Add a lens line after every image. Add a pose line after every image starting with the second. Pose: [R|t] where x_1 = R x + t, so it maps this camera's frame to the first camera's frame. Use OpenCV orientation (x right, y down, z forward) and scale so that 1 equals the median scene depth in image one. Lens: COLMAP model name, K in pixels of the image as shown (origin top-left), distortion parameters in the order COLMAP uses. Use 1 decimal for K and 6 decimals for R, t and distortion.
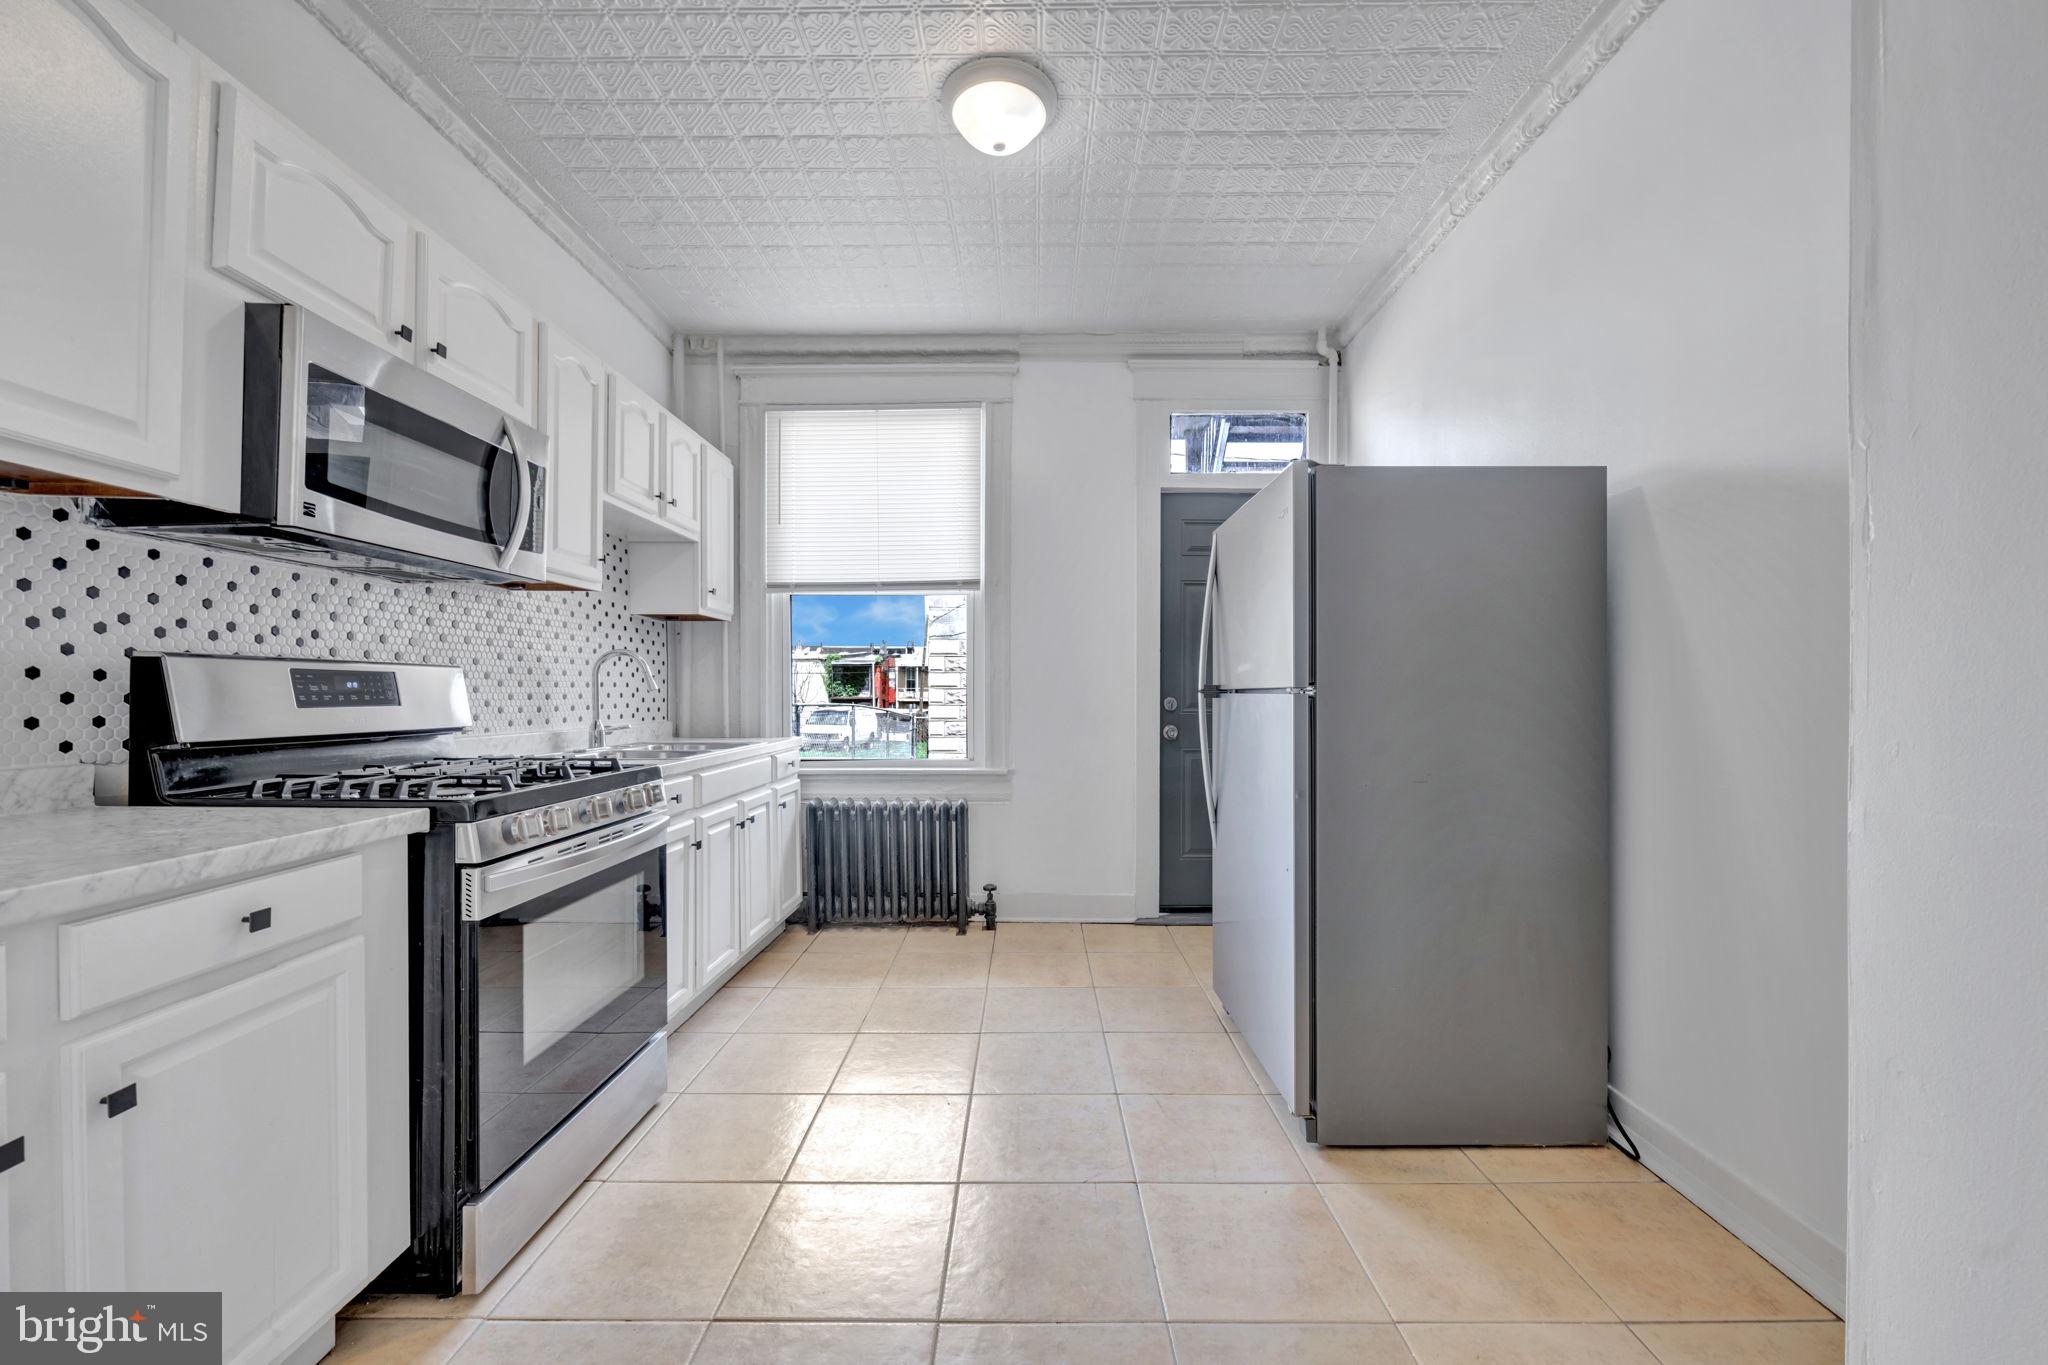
lens RADIAL K [[806.0, 0, 1024.2], [0, 806.0, 694.0], [0, 0, 1]] dist [0.000594, -0.000698]
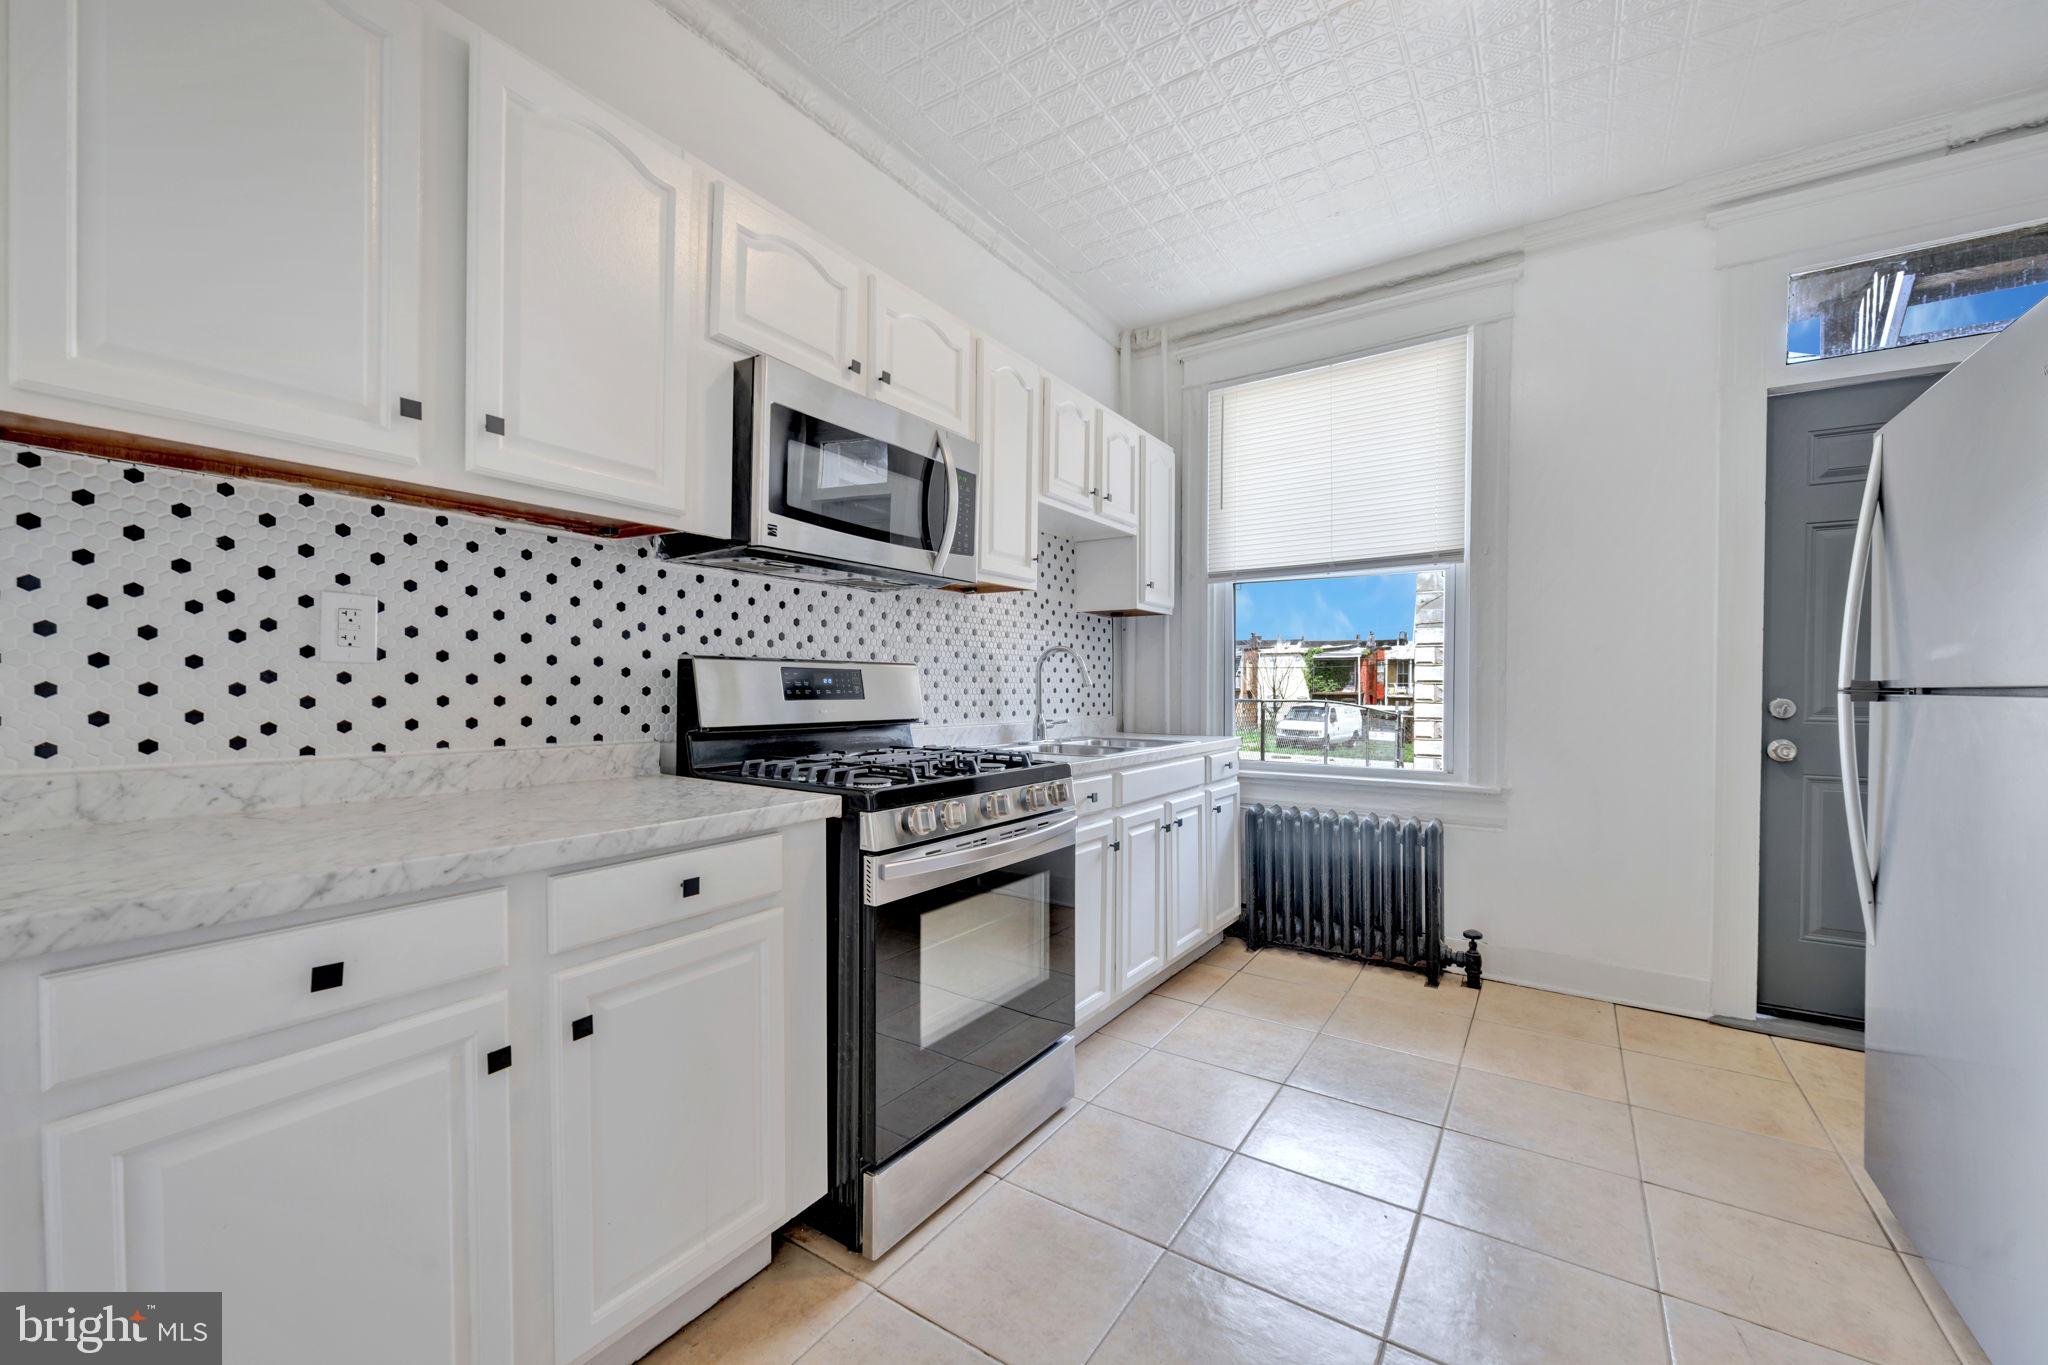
lens RADIAL K [[806.0, 0, 1024.2], [0, 806.0, 694.0], [0, 0, 1]] dist [0.000594, -0.000698]
pose [[0.835780, 0.008854, -0.548993, 0.030706], [-0.005300, 0.999953, 0.008058, -0.002340], [0.549039, -0.003825, 0.835788, 0.126125]]
